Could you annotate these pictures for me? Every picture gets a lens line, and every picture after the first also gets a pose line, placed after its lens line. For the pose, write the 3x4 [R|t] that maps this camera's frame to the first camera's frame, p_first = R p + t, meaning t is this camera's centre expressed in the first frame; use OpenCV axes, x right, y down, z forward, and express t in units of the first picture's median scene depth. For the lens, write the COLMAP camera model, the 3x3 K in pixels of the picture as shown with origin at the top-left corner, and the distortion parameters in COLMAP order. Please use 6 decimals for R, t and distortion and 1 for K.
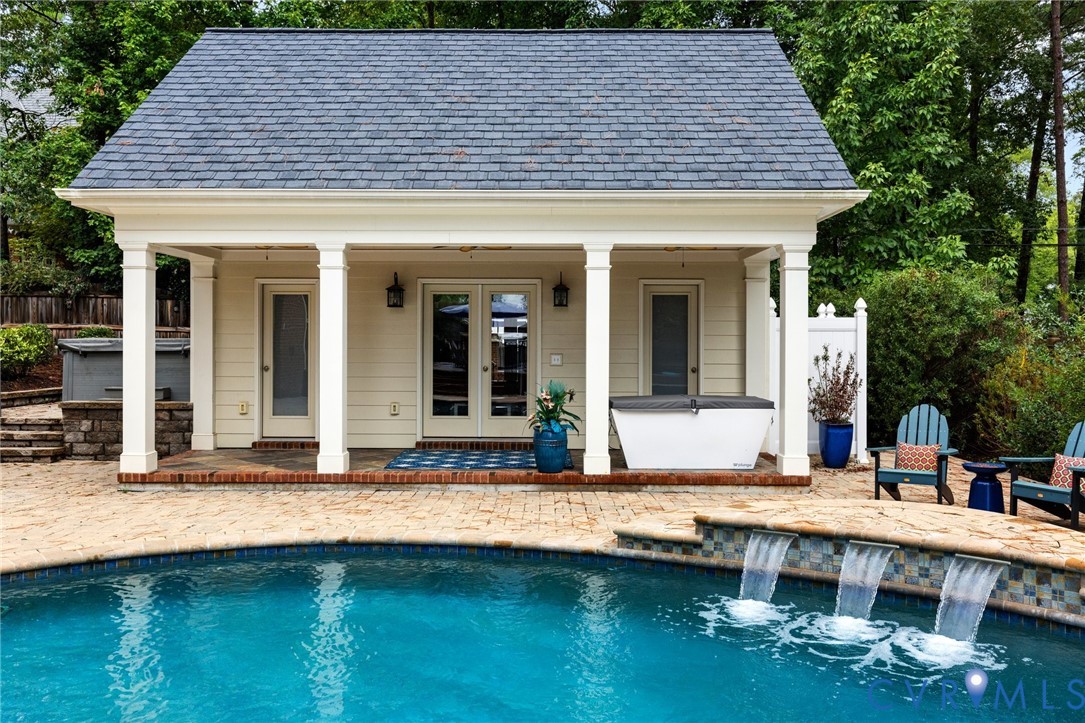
lens RADIAL K [[929.6, 0, 583.3], [0, 929.6, 356.8], [0, 0, 1]] dist [0.020866, 0.001419]
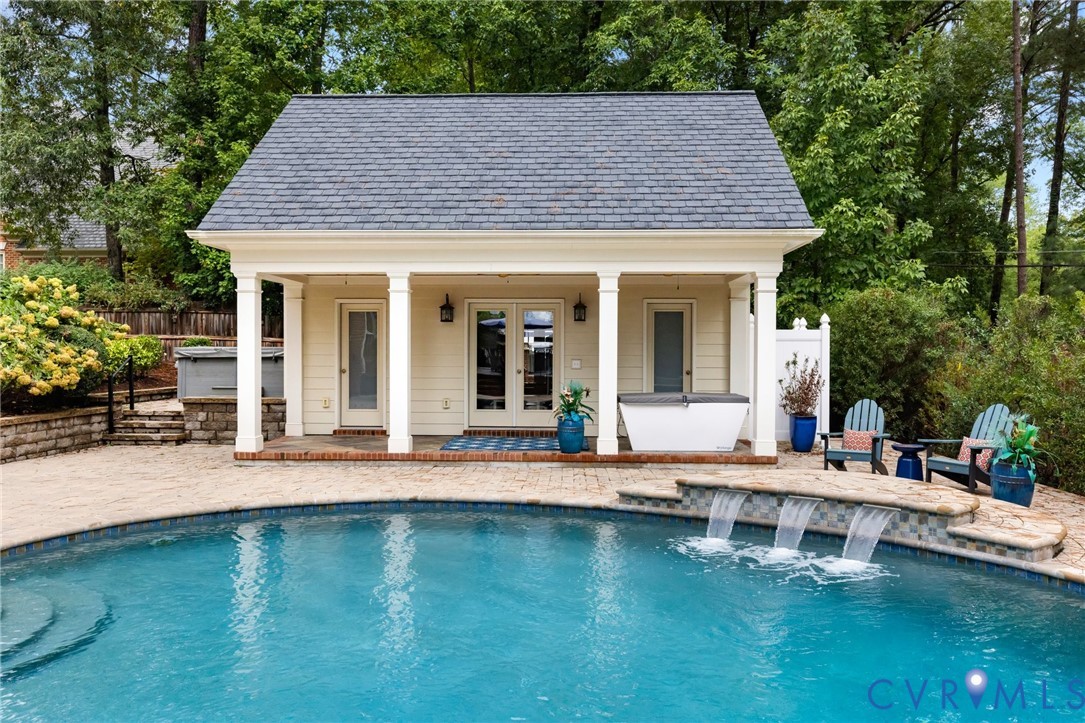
lens RADIAL K [[845.3, 0, 577.5], [0, 845.3, 372.1], [0, 0, 1]] dist [0.011964, 0.000054]
pose [[0.999449, 0.000645, -0.033180, 0.010087], [-0.000305, 0.999947, 0.010255, 0.002249], [0.033185, -0.010240, 0.999397, -0.124875]]
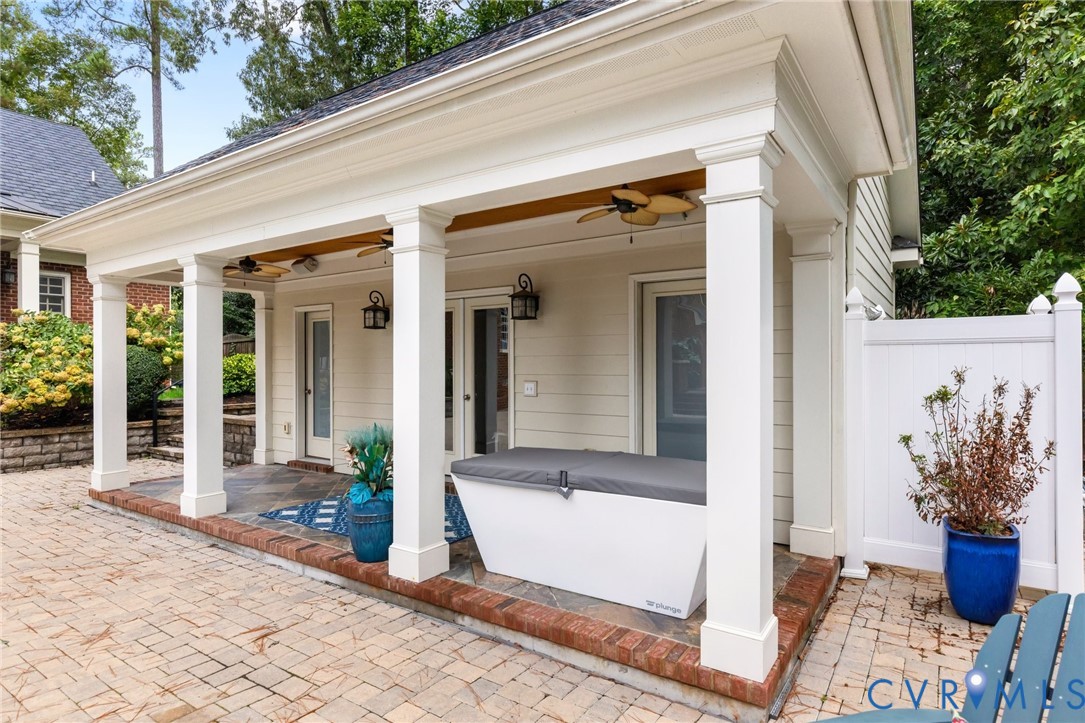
lens RADIAL K [[595.4, 0, 536.8], [0, 595.4, 368.3], [0, 0, 1]] dist [0.001256, 0.000289]
pose [[0.806440, -0.000378, -0.591315, 0.266723], [-0.007223, 0.999919, -0.010489, -0.008794], [0.591271, 0.012730, 0.806372, 0.603062]]
